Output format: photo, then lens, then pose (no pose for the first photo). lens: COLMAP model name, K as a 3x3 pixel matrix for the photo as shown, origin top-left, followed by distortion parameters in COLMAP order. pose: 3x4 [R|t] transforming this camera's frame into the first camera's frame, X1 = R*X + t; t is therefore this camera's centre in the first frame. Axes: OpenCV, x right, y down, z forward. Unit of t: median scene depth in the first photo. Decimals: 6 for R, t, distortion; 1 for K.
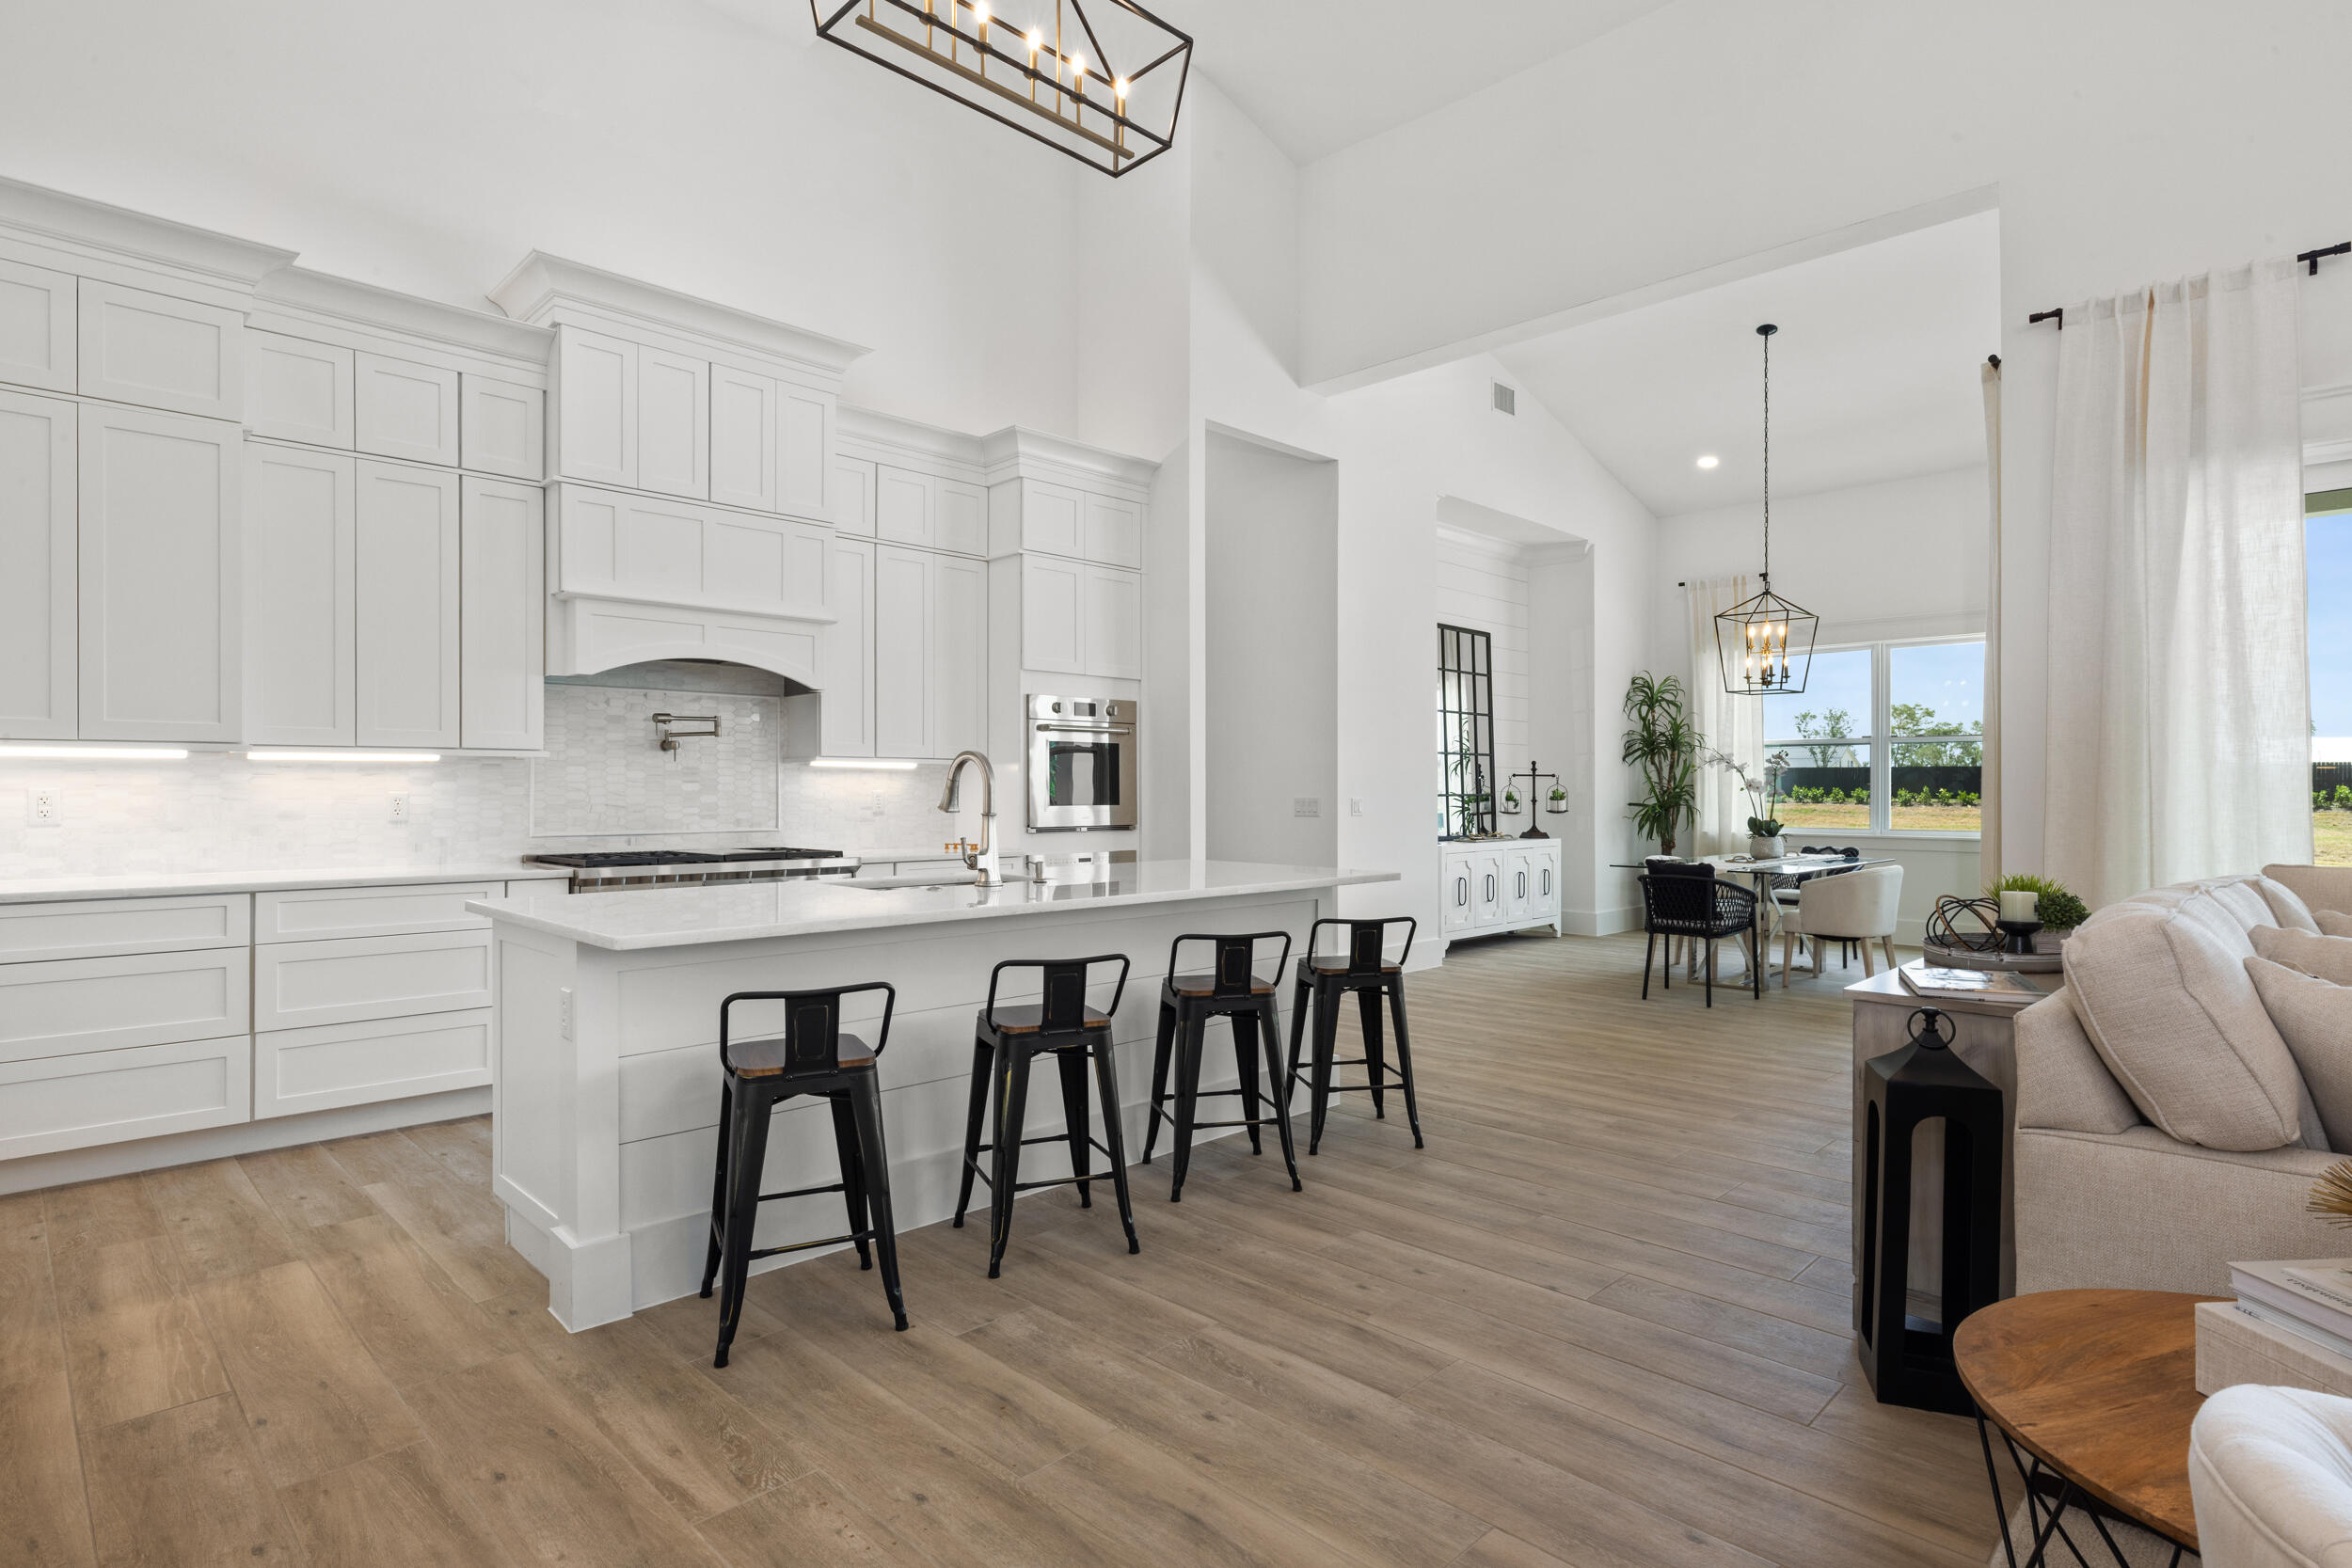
lens RADIAL K [[1209.7, 0, 1180.8], [0, 1209.7, 787.2], [0, 0, 1]] dist [-0.003068, 0.002513]
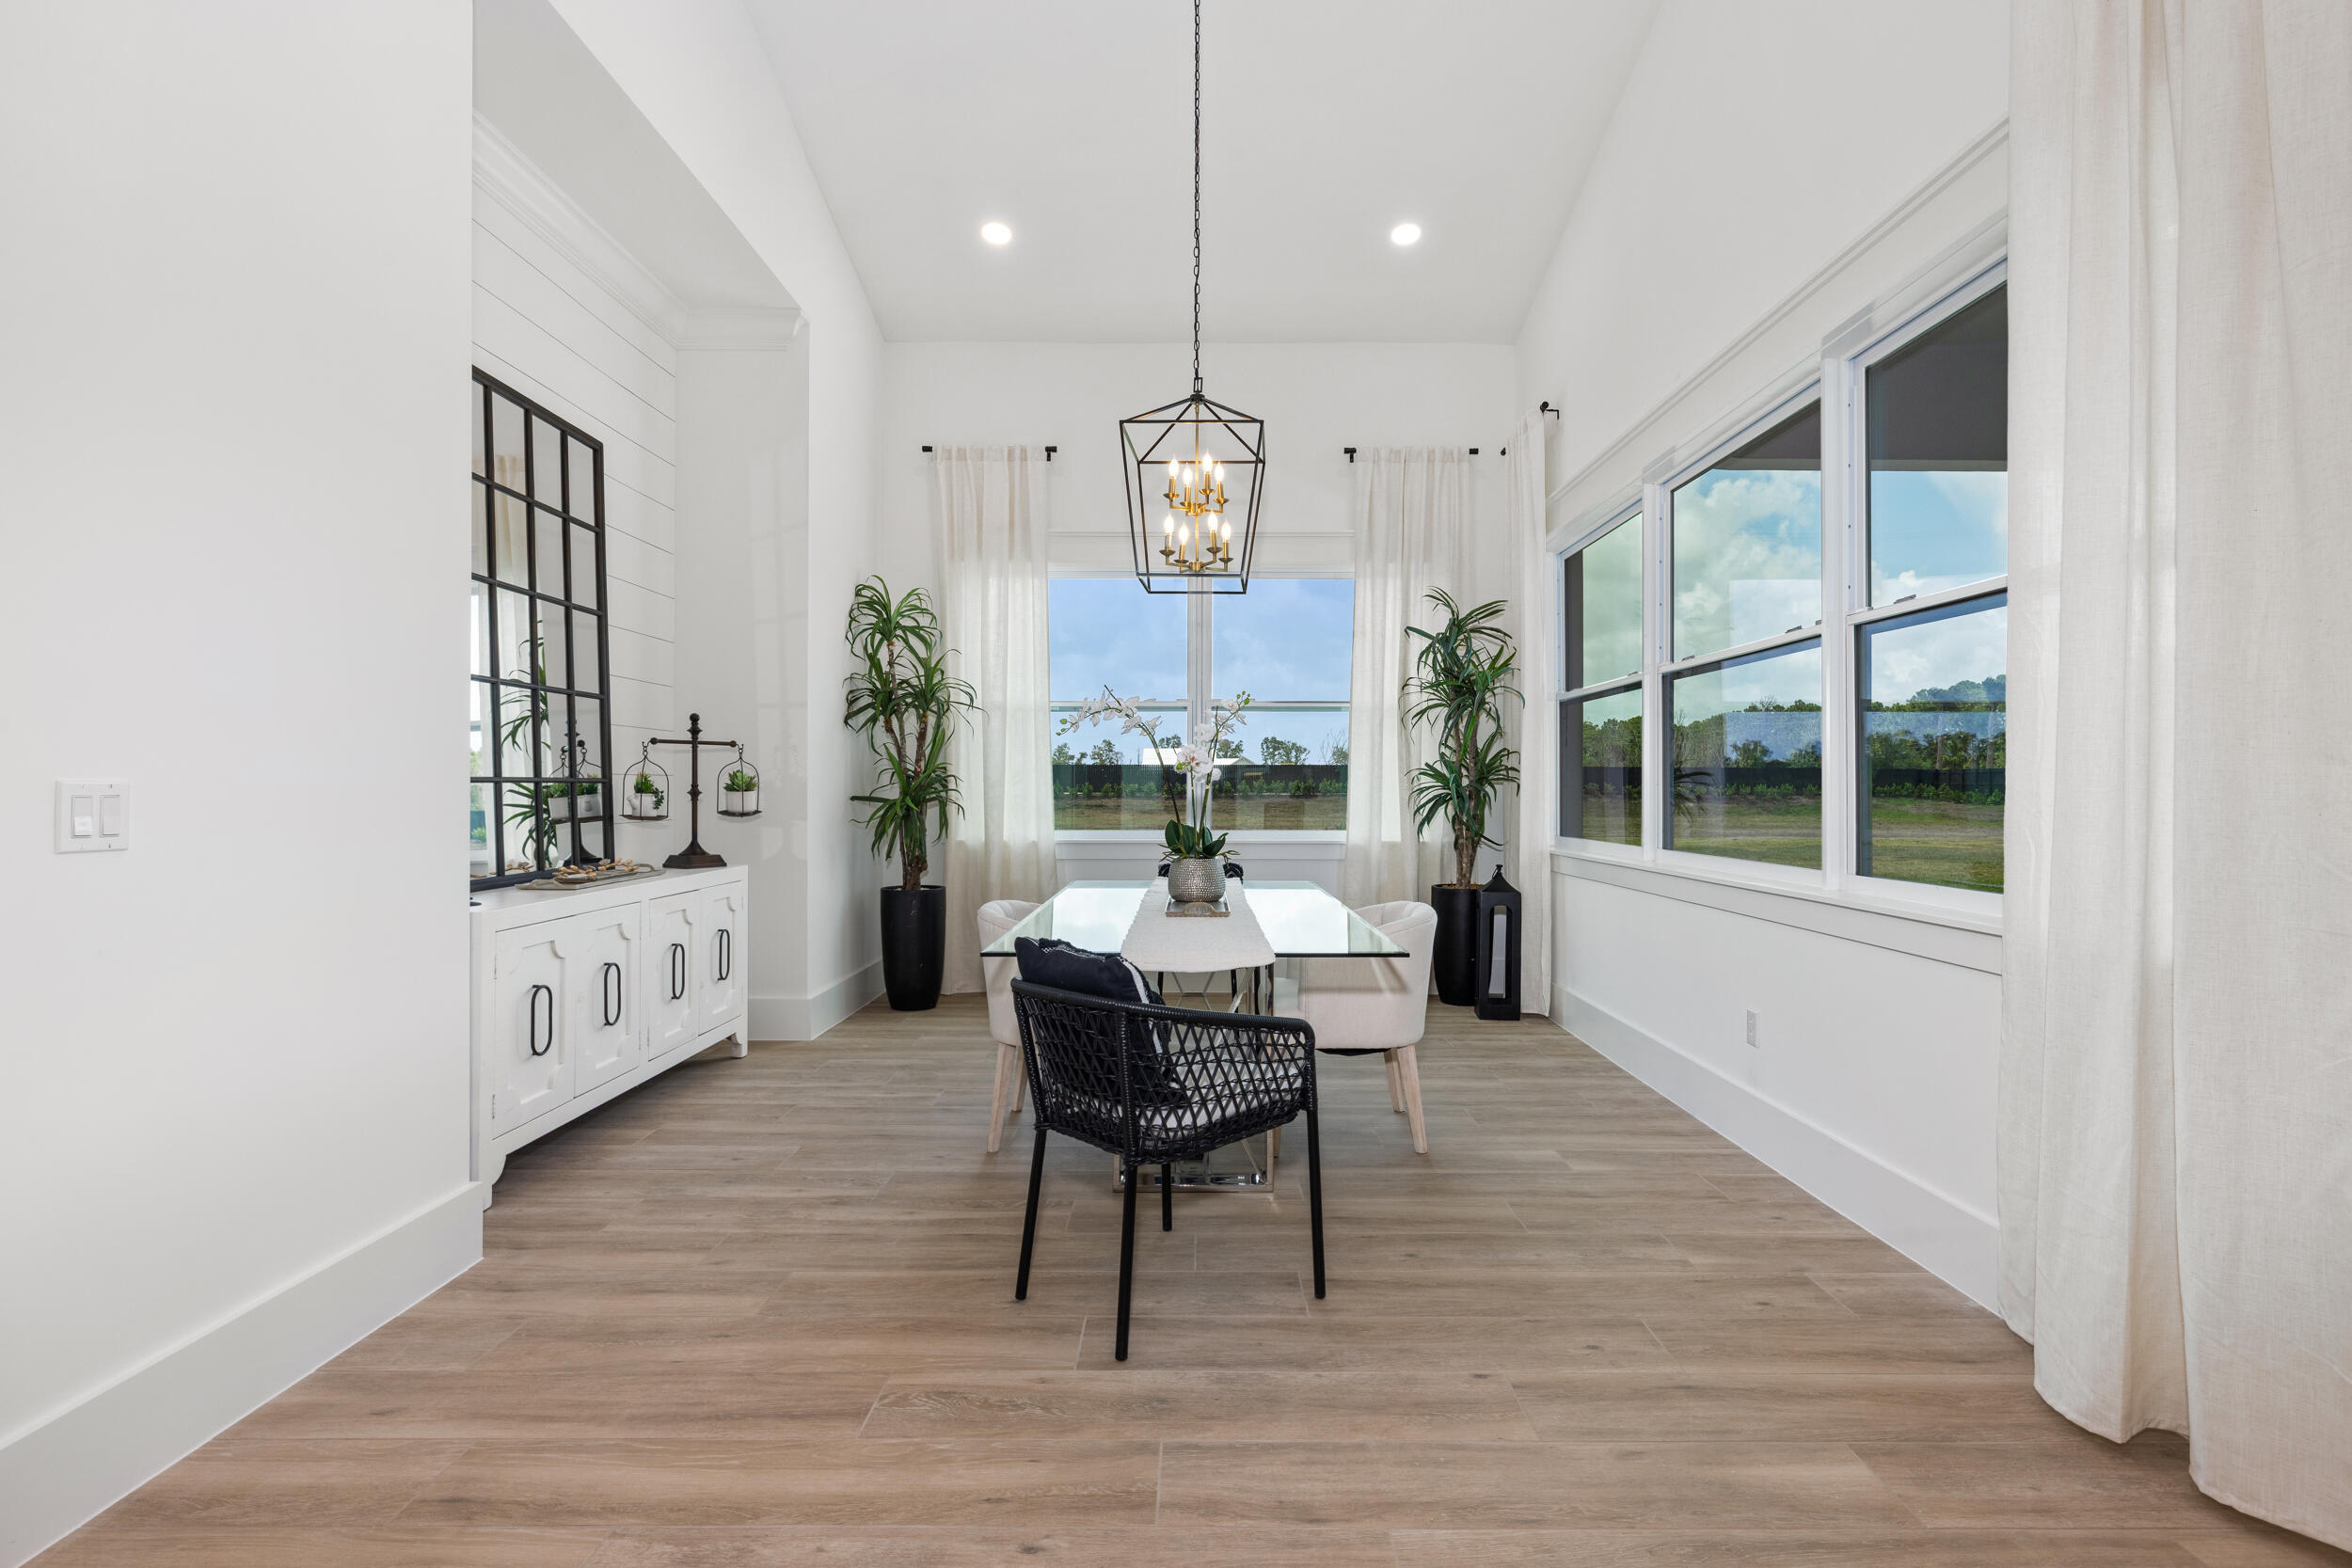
lens RADIAL K [[1131.8, 0, 1184.3], [0, 1131.8, 780.4], [0, 0, 1]] dist [-0.005406, 0.000942]
pose [[0.723961, 0.004058, 0.689829, 0.177813], [-0.002776, 0.999992, -0.002970, 0.010400], [-0.689835, 0.000235, 0.723966, 0.802622]]
